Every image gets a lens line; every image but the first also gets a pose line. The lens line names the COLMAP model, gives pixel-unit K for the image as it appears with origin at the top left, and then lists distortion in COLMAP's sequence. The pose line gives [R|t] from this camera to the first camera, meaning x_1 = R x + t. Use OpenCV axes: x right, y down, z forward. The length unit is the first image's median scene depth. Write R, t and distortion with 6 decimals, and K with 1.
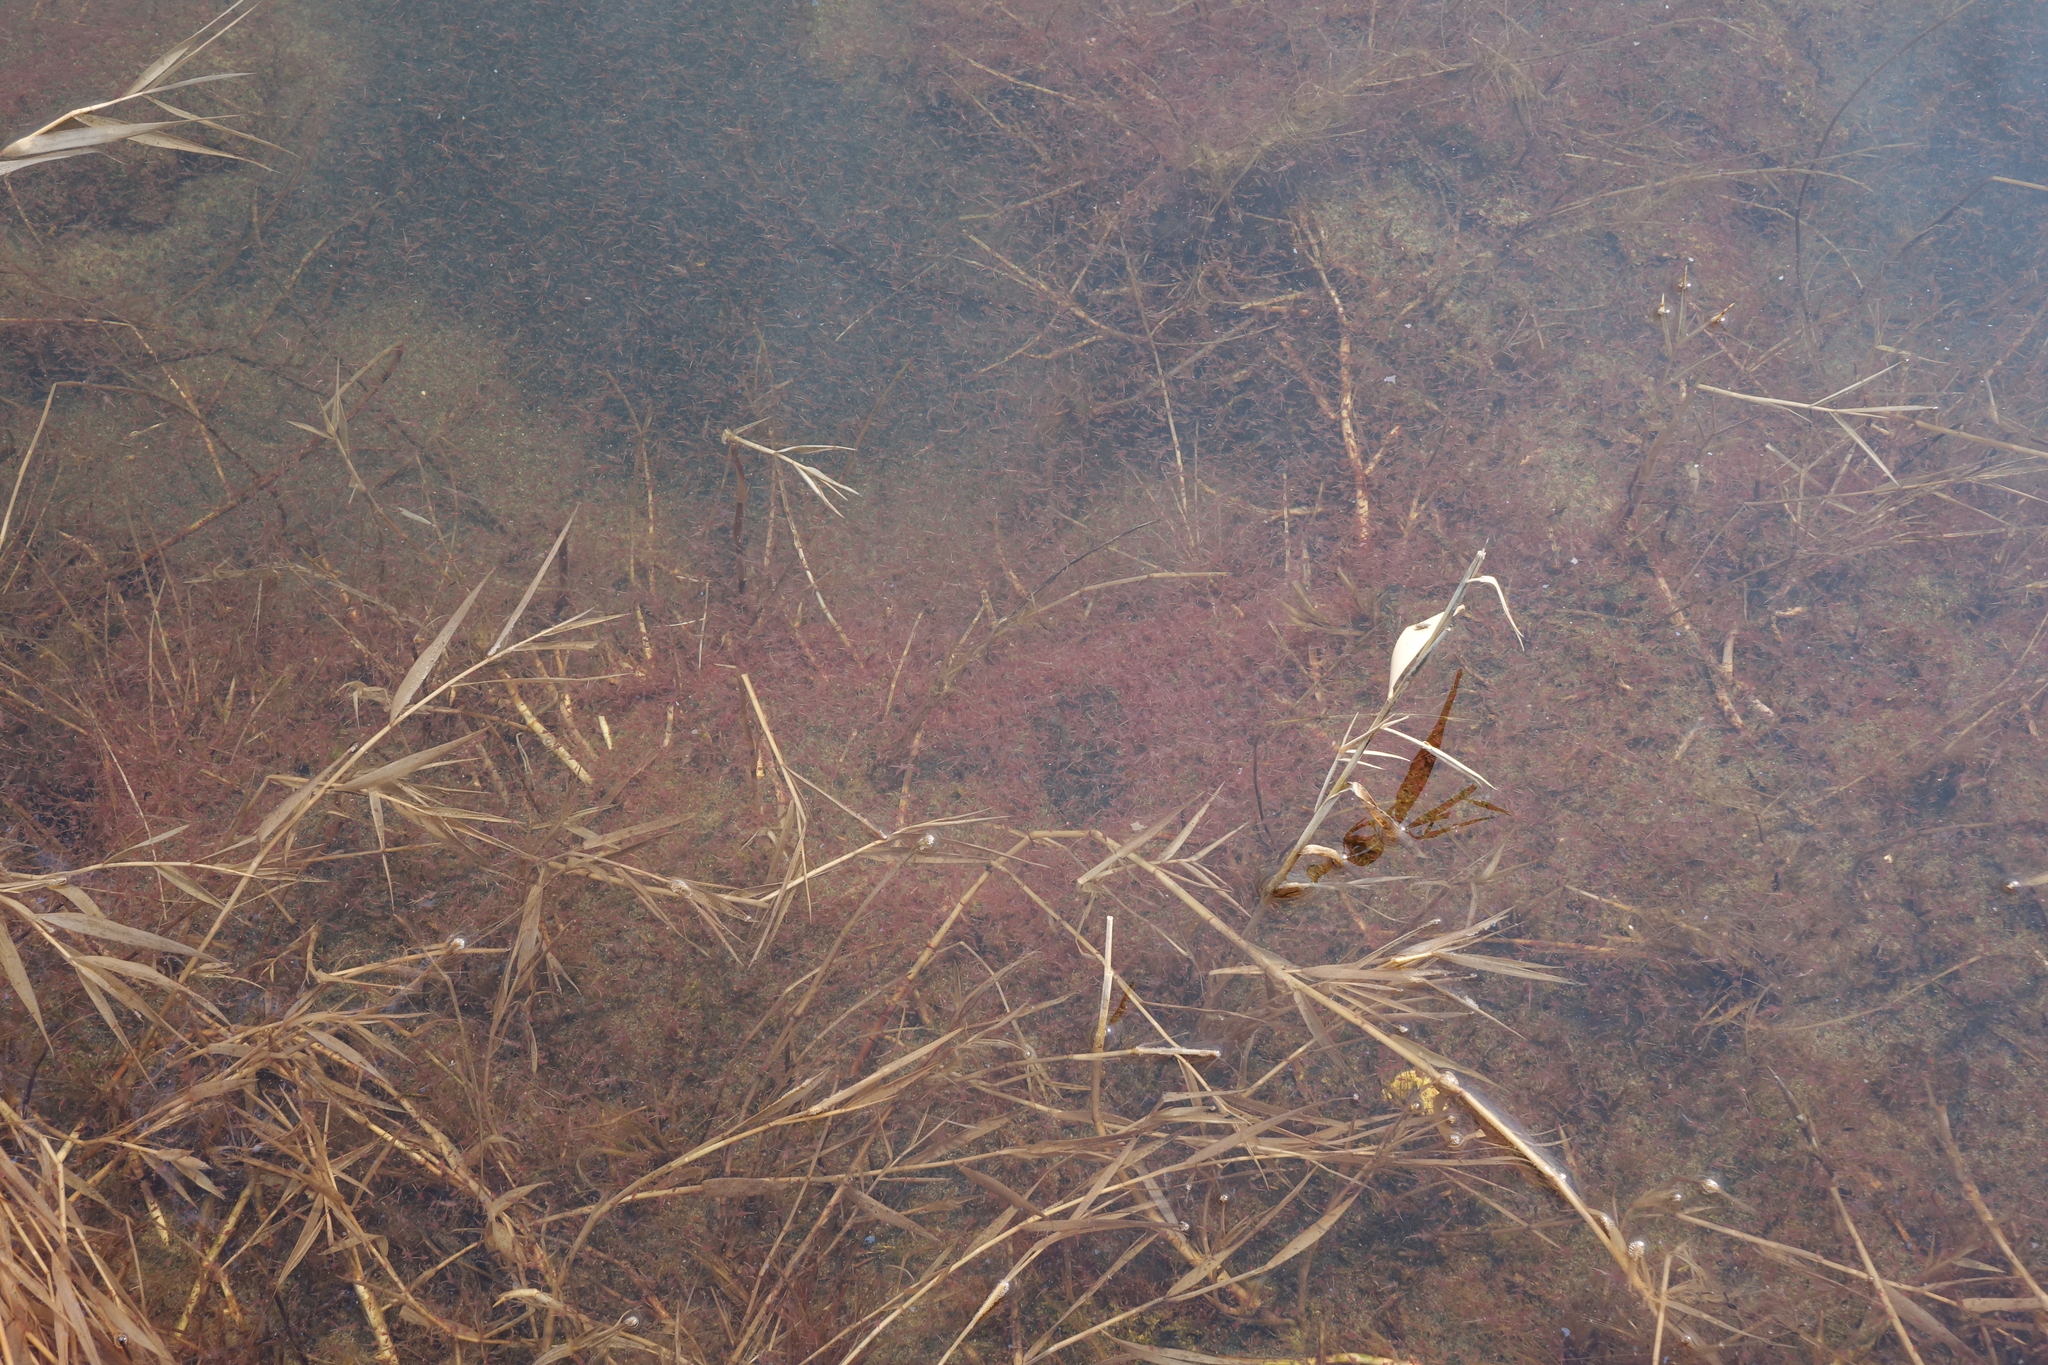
lens RADIAL K [[2103.4, 0, 1024.0], [0, 2103.4, 682.5], [0, 0, 1]] dist [-0.122827, -0.007927]
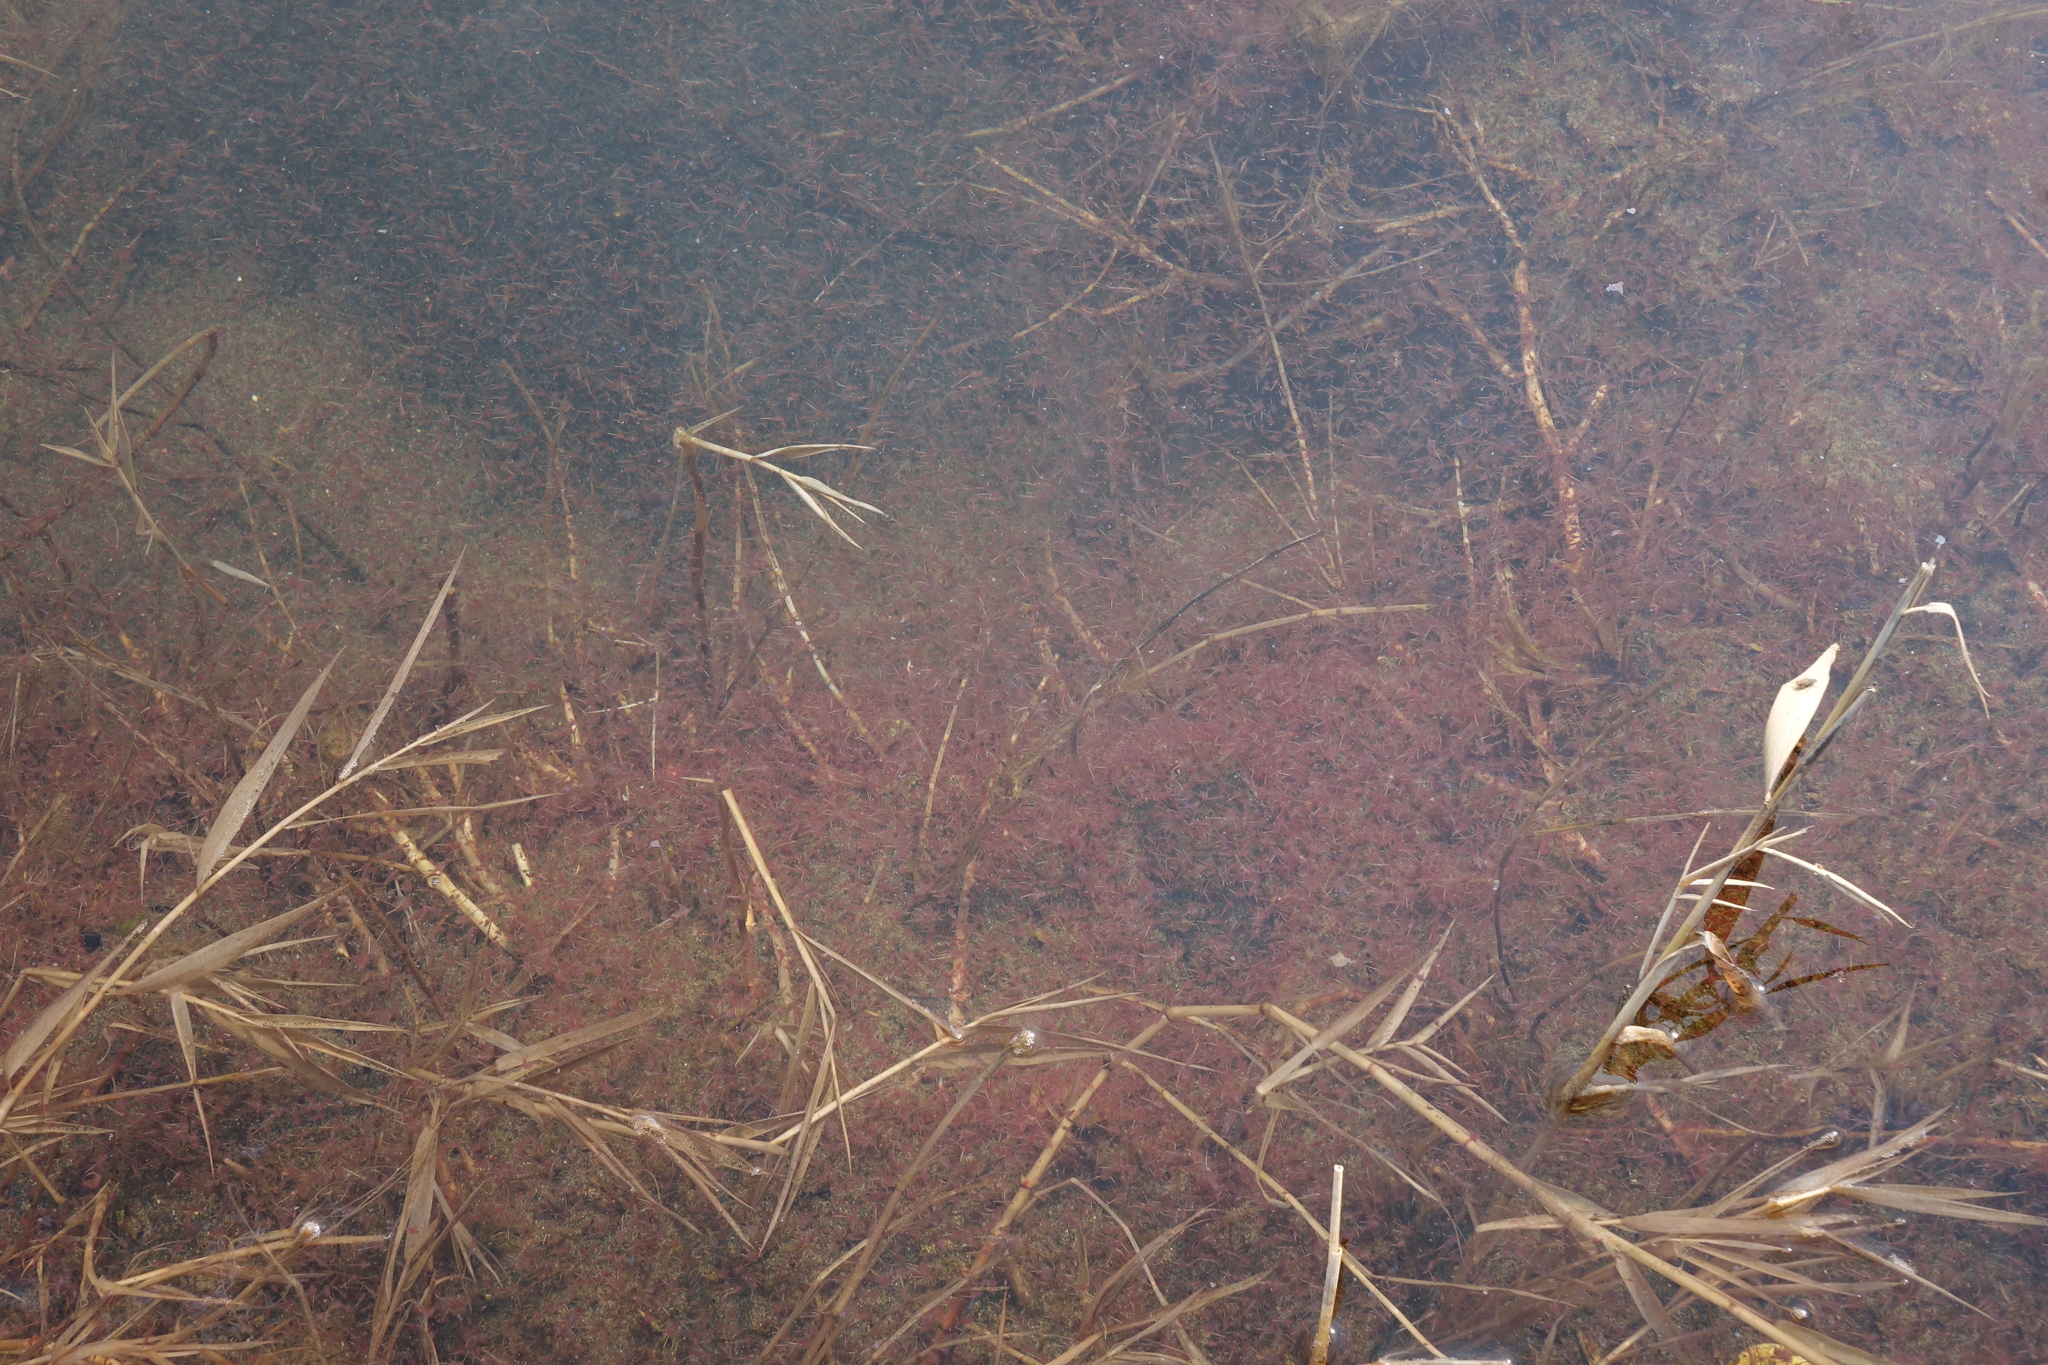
lens RADIAL K [[2256.5, 0, 1024.0], [0, 2256.5, 682.5], [0, 0, 1]] dist [-0.009914, -0.302835]
pose [[0.998655, -0.047659, 0.020439, -0.051863], [0.047810, 0.998832, -0.006977, -0.028912], [-0.020083, 0.007945, 0.999767, 0.279179]]
